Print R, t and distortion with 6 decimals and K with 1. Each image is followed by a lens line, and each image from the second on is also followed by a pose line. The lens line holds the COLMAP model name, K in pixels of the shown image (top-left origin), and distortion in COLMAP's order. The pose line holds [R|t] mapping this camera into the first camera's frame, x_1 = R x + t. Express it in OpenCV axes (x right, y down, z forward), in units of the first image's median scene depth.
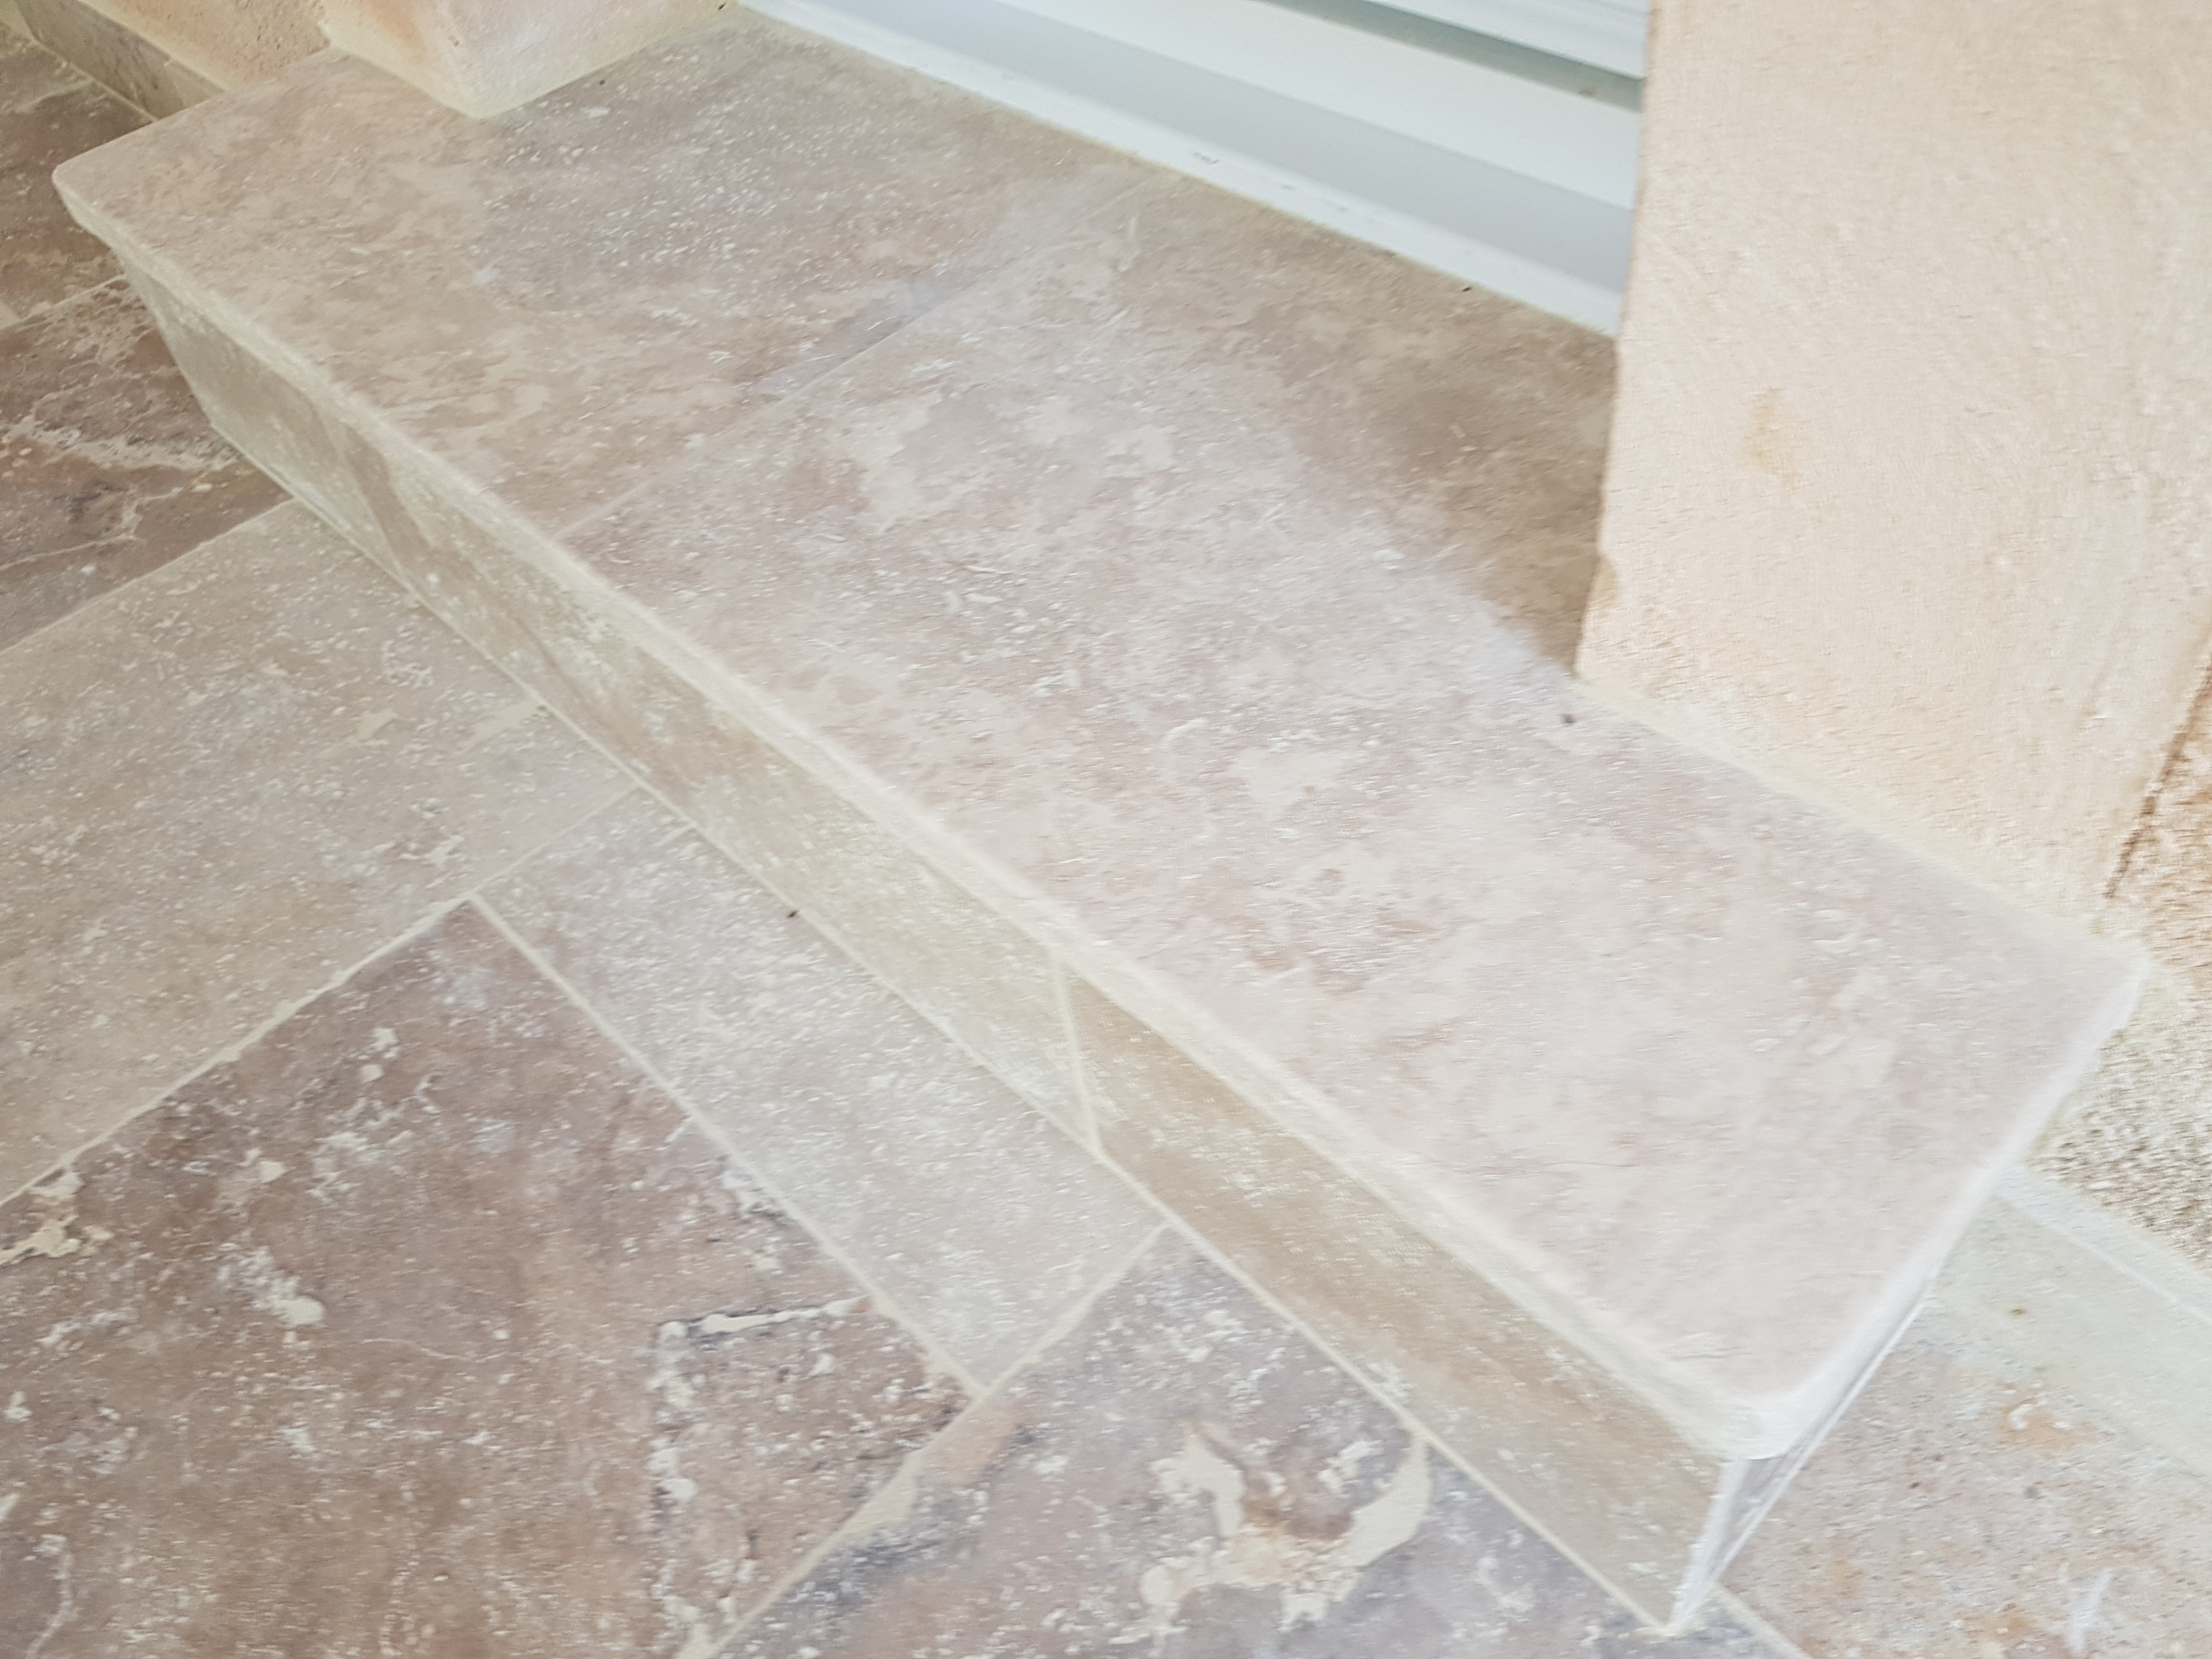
lens RADIAL K [[1658.6, 0, 1396.1], [0, 1658.6, 820.4], [0, 0, 1]] dist [0.032433, -0.058972]
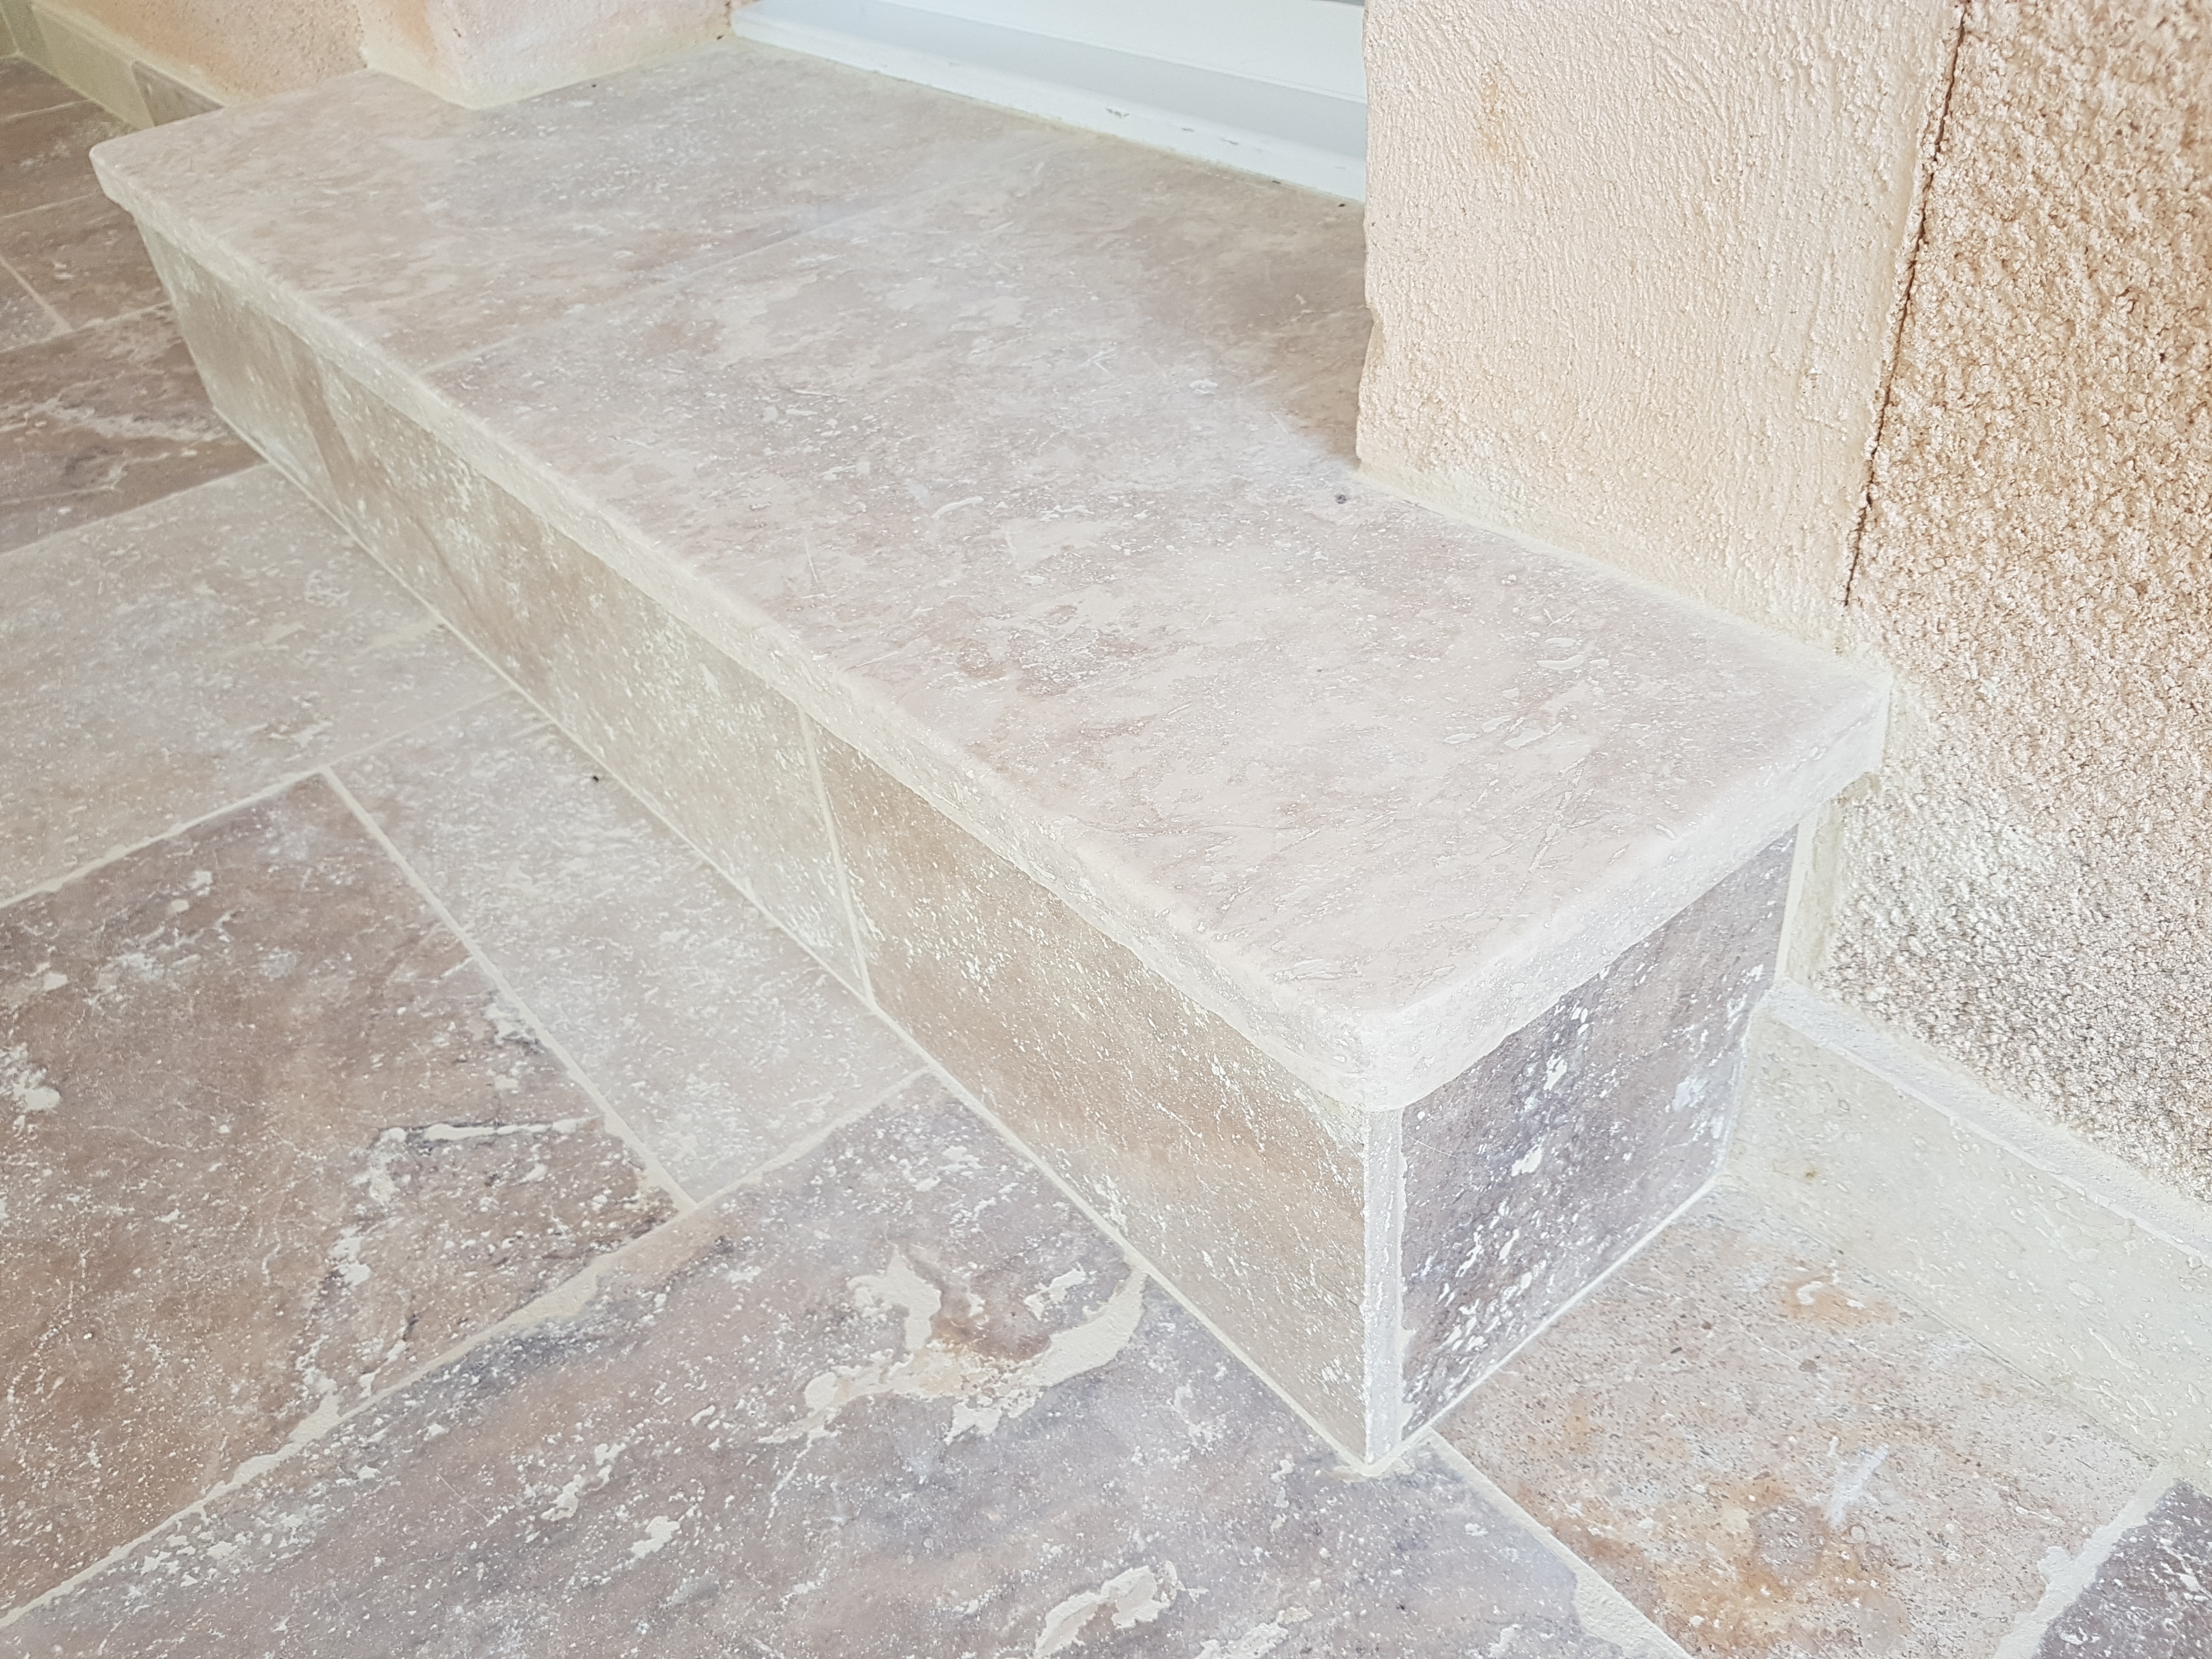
lens RADIAL K [[1666.6, 0, 1376.9], [0, 1666.6, 886.3], [0, 0, 1]] dist [0.059839, -0.075114]
pose [[0.995568, 0.055665, -0.075800, 0.173004], [-0.066219, 0.987254, -0.144723, 0.246996], [0.066778, 0.149101, 0.986565, 0.063347]]
